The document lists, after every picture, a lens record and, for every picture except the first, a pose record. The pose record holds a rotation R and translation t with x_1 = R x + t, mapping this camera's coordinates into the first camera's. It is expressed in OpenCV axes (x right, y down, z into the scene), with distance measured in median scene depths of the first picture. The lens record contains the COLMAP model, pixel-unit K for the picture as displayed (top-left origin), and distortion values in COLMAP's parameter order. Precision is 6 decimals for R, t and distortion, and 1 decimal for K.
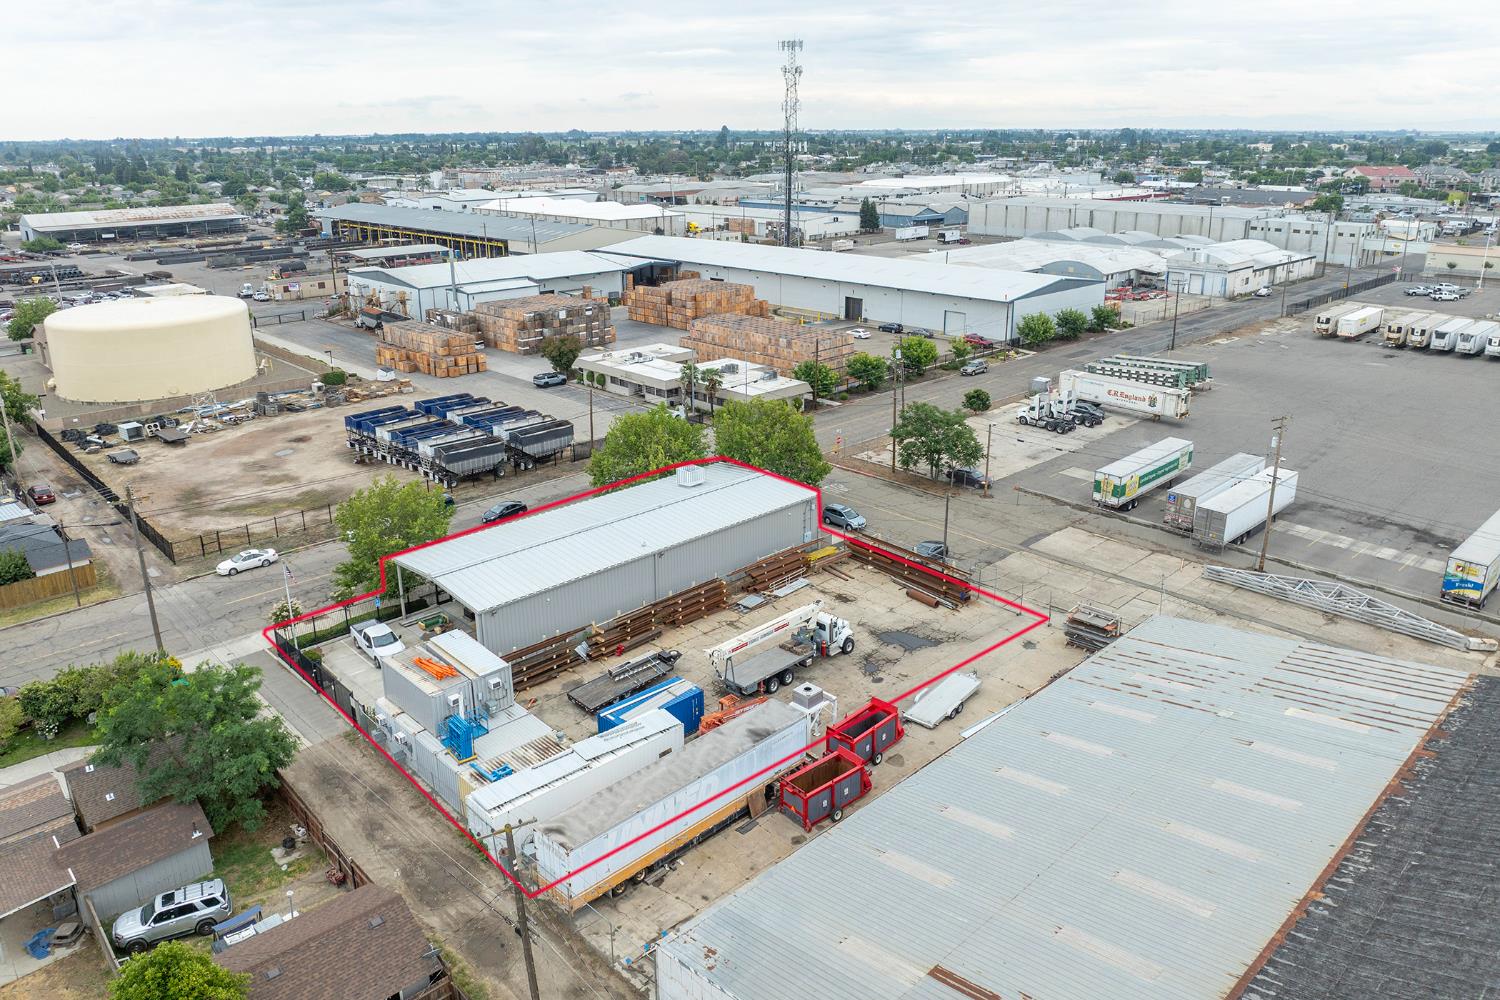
lens RADIAL K [[1022.9, 0, 742.3], [0, 1022.9, 524.1], [0, 0, 1]] dist [-0.025927, -0.003285]
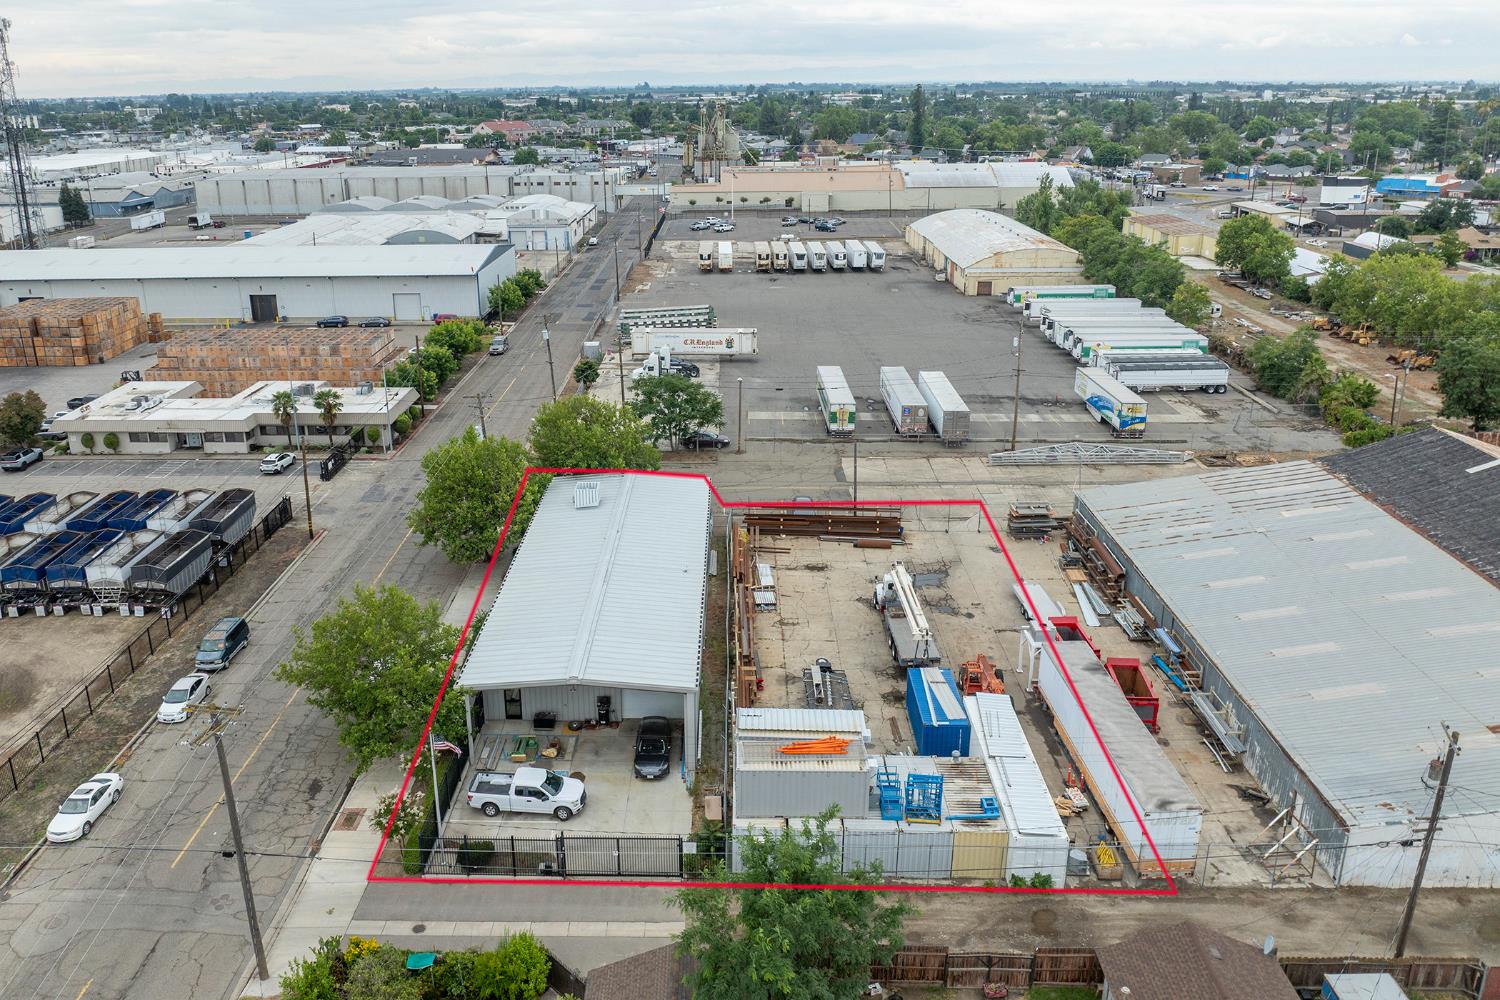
lens RADIAL K [[1083.1, 0, 679.5], [0, 1083.1, 536.8], [0, 0, 1]] dist [0.000913, -0.044428]
pose [[0.722536, -0.270332, 0.636288, -0.411594], [0.258261, 0.959291, 0.114294, -0.068602], [-0.641282, 0.081747, 0.762938, 0.182771]]
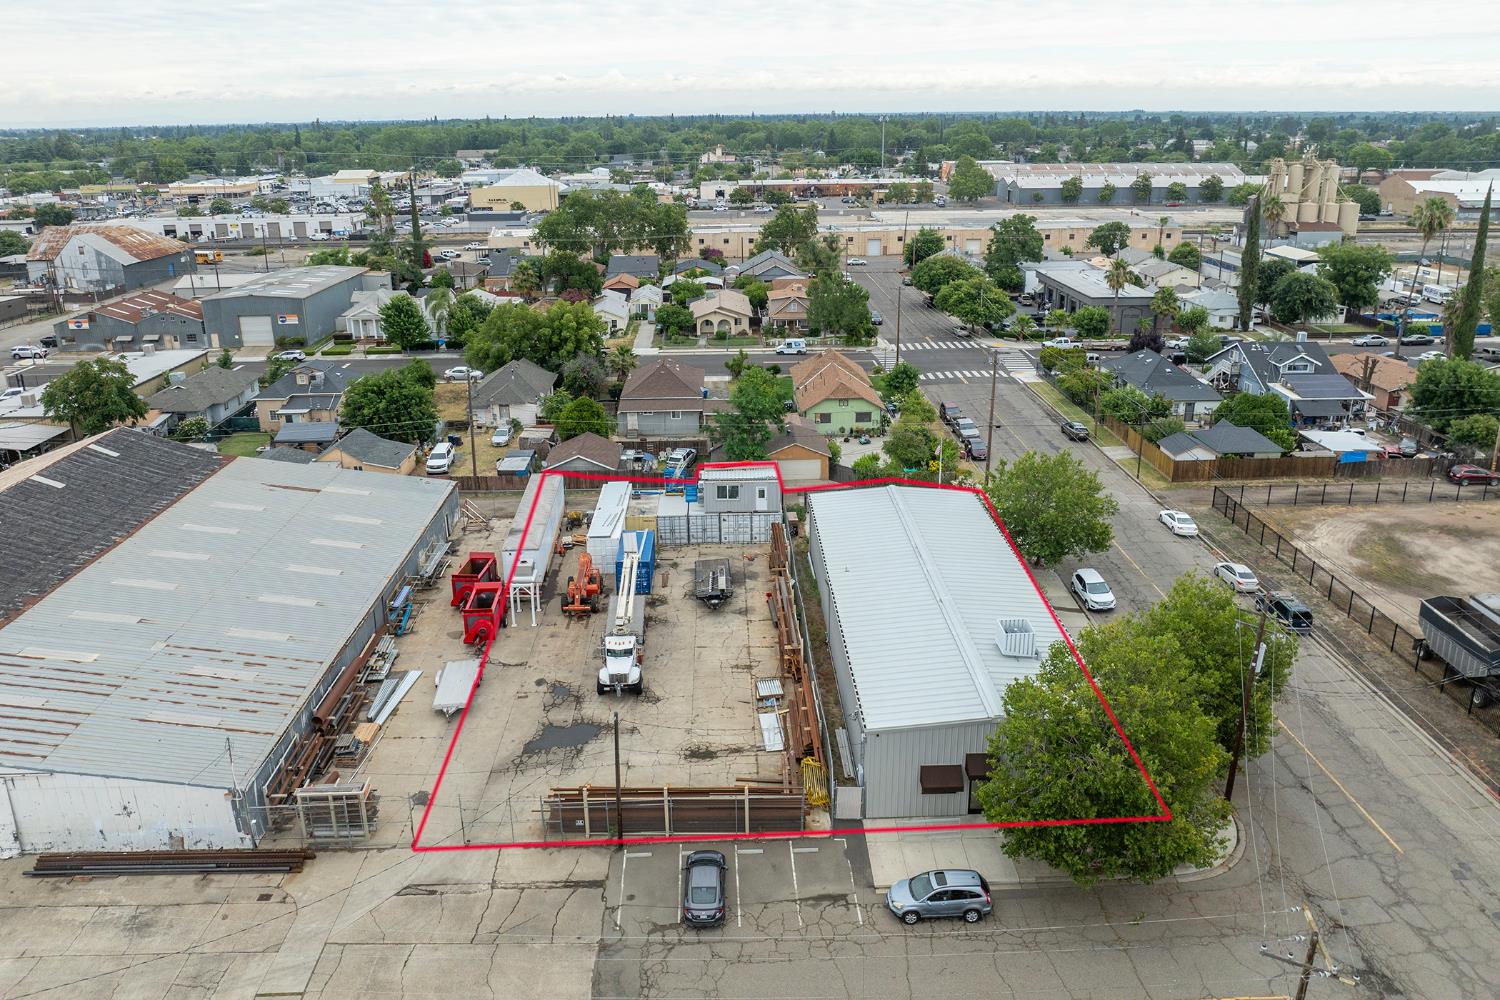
lens RADIAL K [[1047.8, 0, 750.0], [0, 1047.8, 500.0], [0, 0, 1]] dist [-0.029659, -0.003637]
pose [[-0.664740, 0.271873, -0.695849, 0.335422], [-0.255552, 0.792492, 0.553760, -0.298919], [0.702007, 0.545932, -0.457324, 0.796760]]
